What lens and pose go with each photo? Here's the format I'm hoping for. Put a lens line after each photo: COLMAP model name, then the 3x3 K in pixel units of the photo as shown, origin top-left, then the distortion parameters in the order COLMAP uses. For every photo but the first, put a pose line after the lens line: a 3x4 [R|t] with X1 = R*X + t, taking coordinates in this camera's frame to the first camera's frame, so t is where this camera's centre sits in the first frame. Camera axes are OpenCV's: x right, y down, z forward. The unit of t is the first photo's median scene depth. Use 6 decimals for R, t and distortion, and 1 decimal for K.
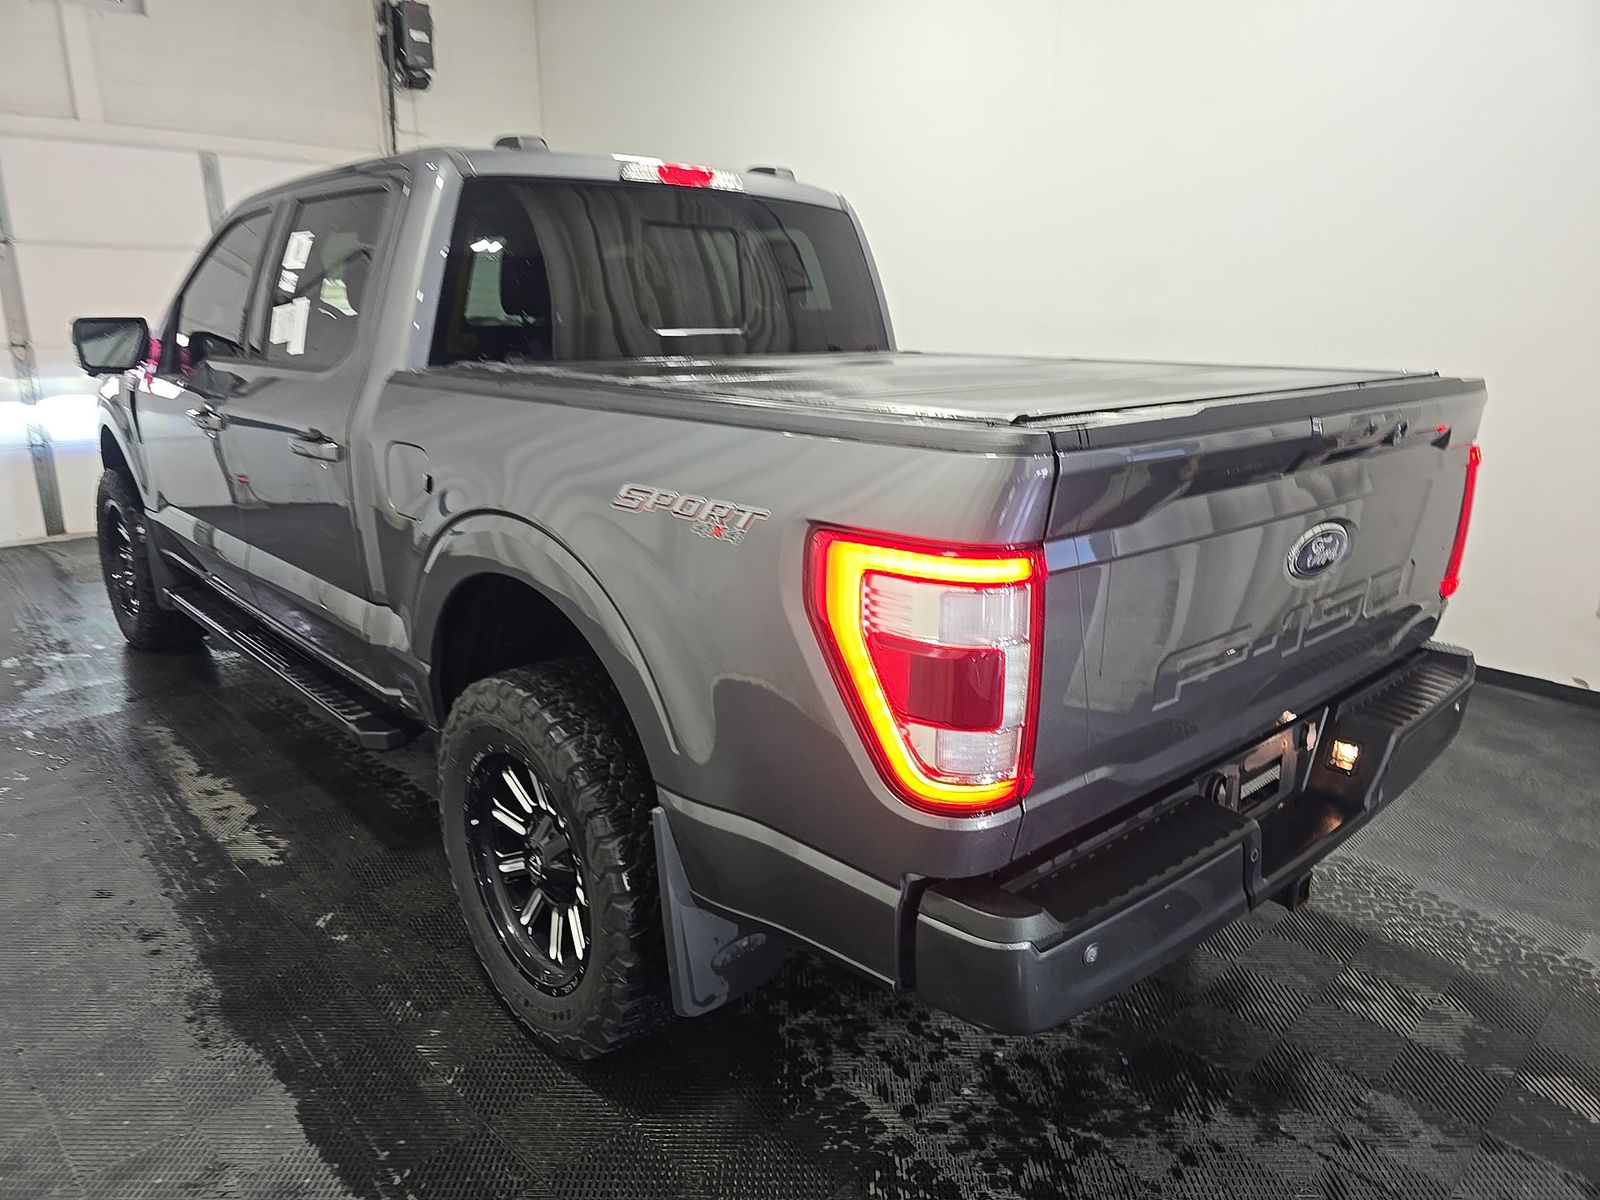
lens RADIAL K [[1084.5, 0, 821.9], [0, 1084.5, 604.4], [0, 0, 1]] dist [0.026297, -0.013306]
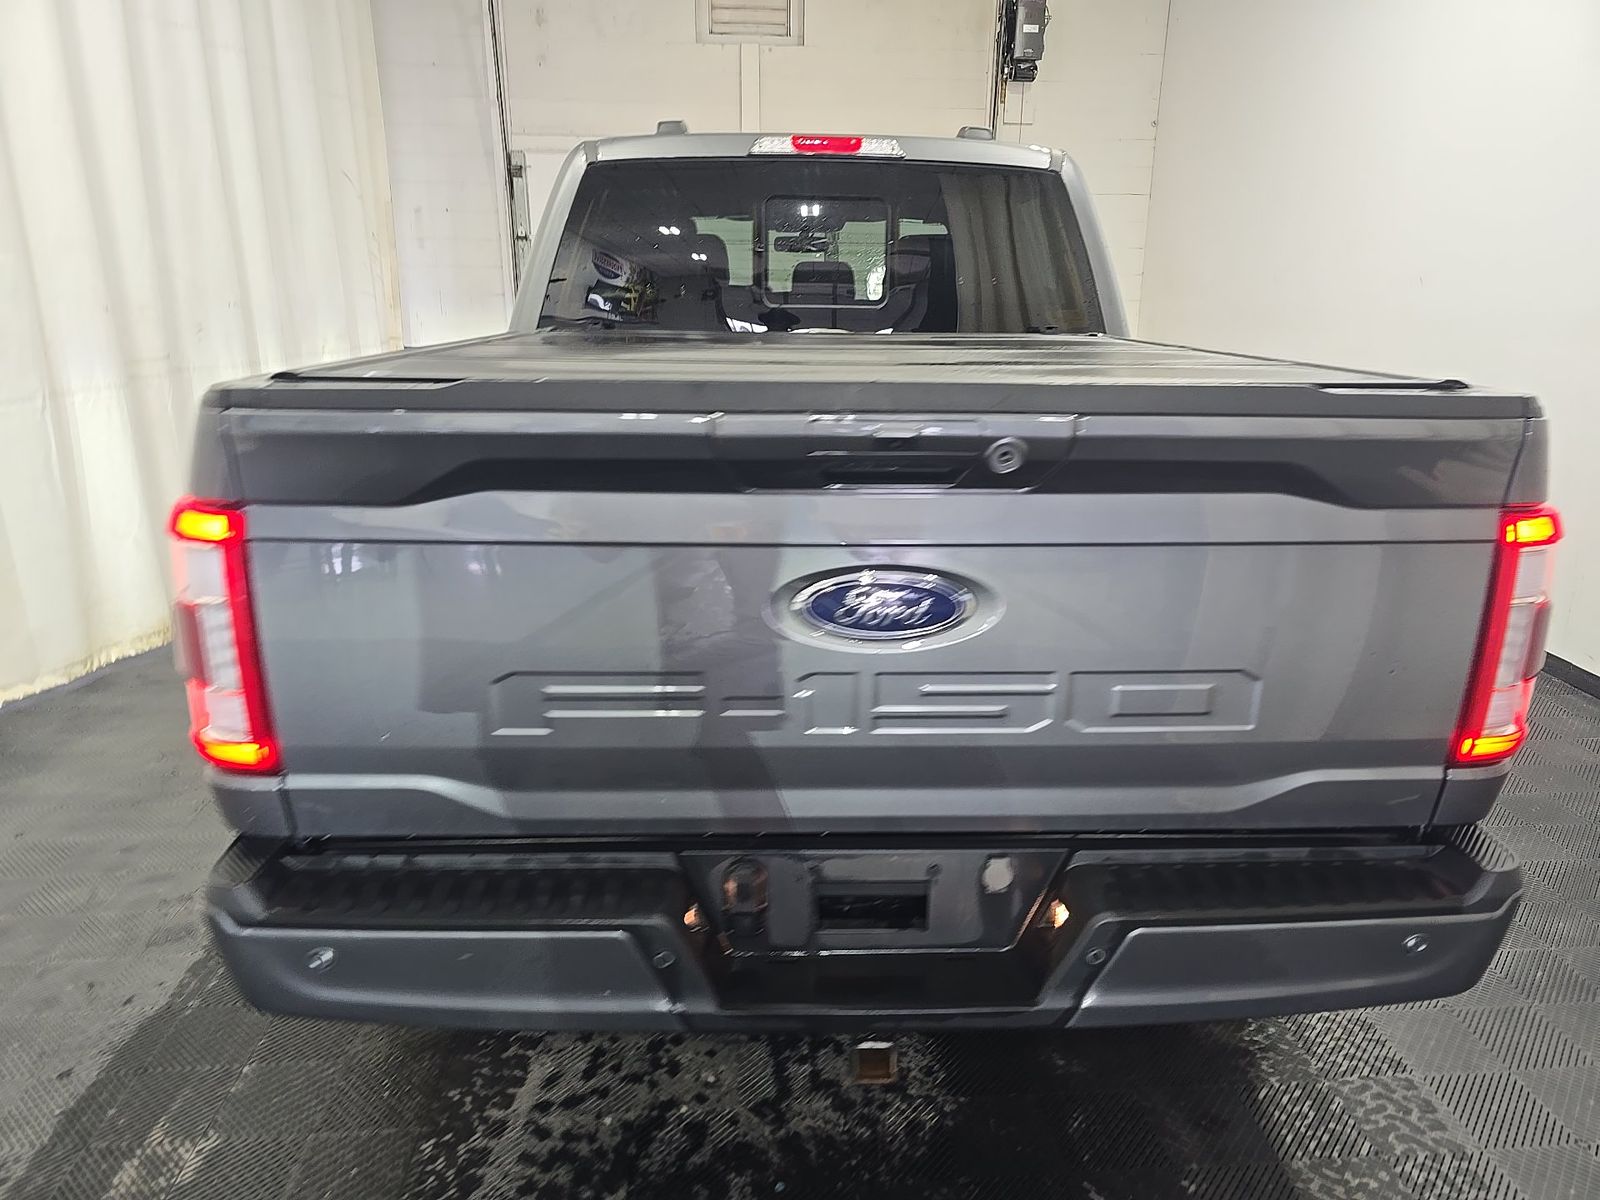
lens RADIAL K [[1084.5, 0, 840.4], [0, 1084.5, 606.0], [0, 0, 1]] dist [0.026297, -0.013306]
pose [[0.757262, 0.183125, -0.626913, 0.703885], [-0.177659, 0.981448, 0.072088, -0.076224], [0.628484, 0.056787, 0.775747, 0.340162]]
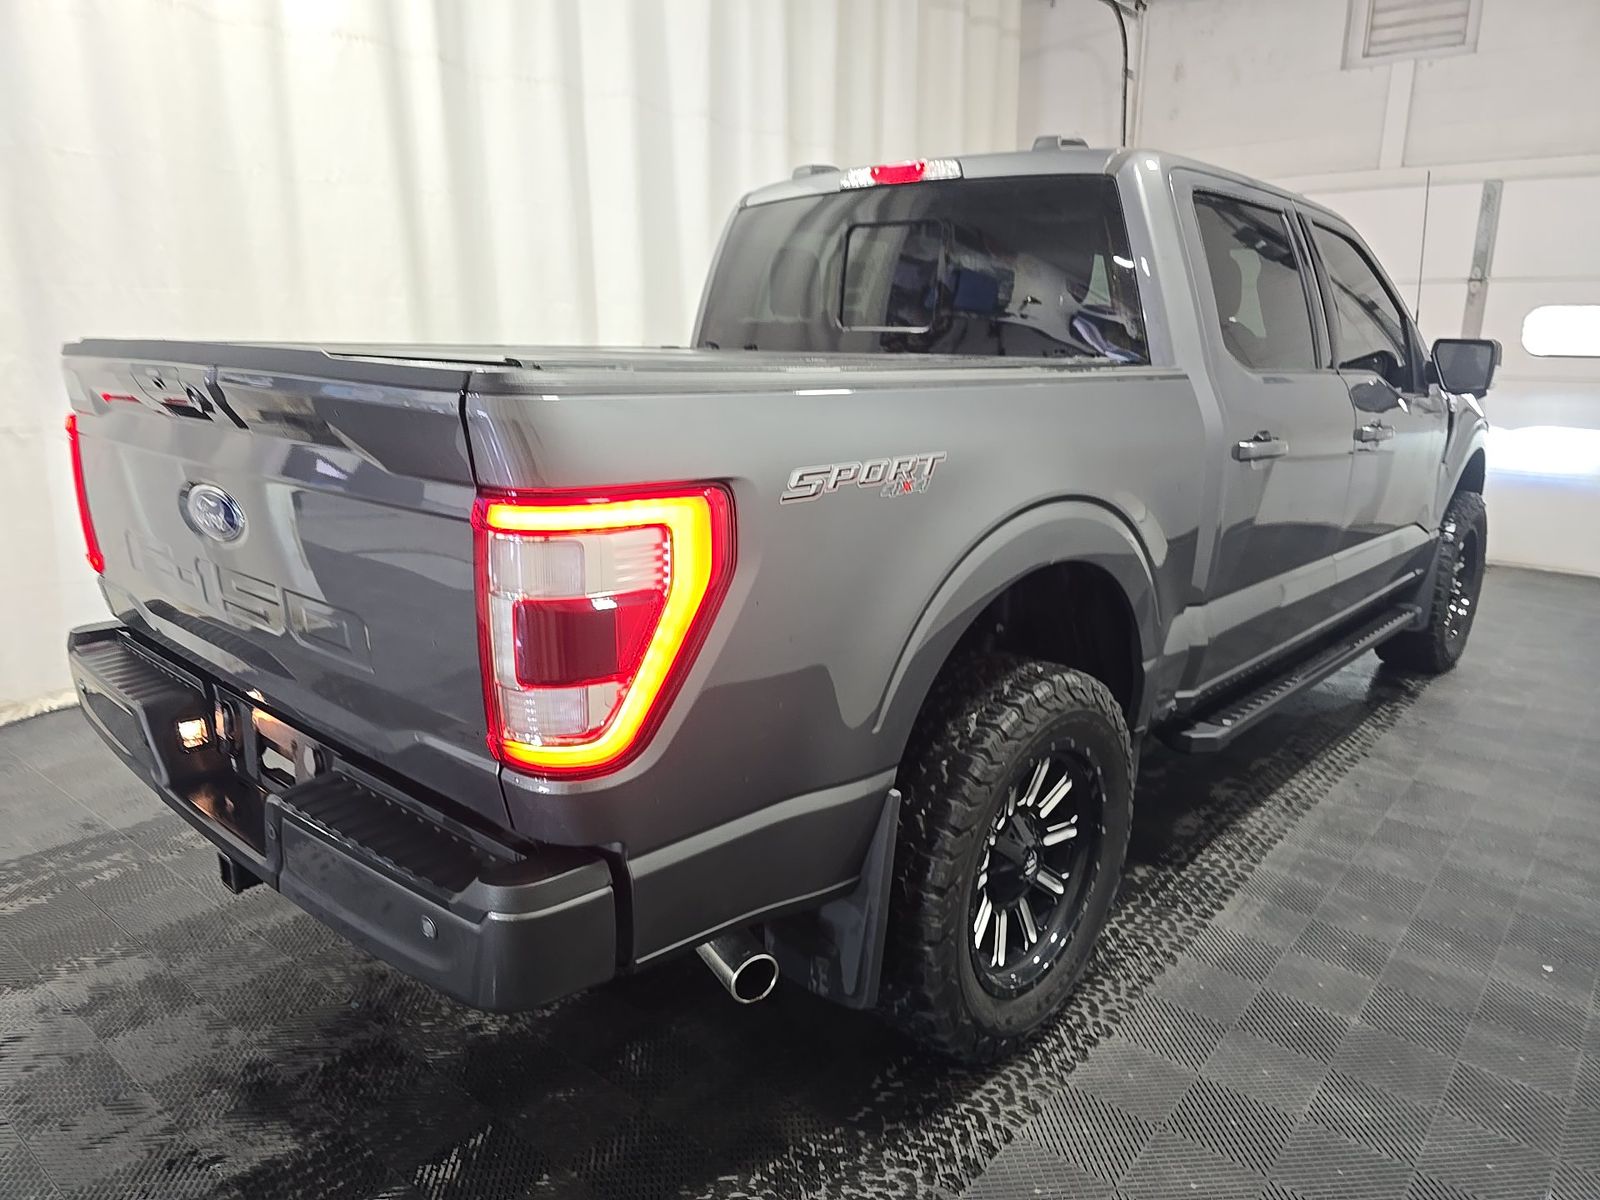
lens RADIAL K [[1084.5, 0, 797.1], [0, 1084.5, 601.3], [0, 0, 1]] dist [0.026297, -0.013306]
pose [[0.085418, 0.231060, -0.969183, 1.143424], [-0.283629, 0.938131, 0.198660, -0.243090], [0.955122, 0.257919, 0.145668, 1.069494]]
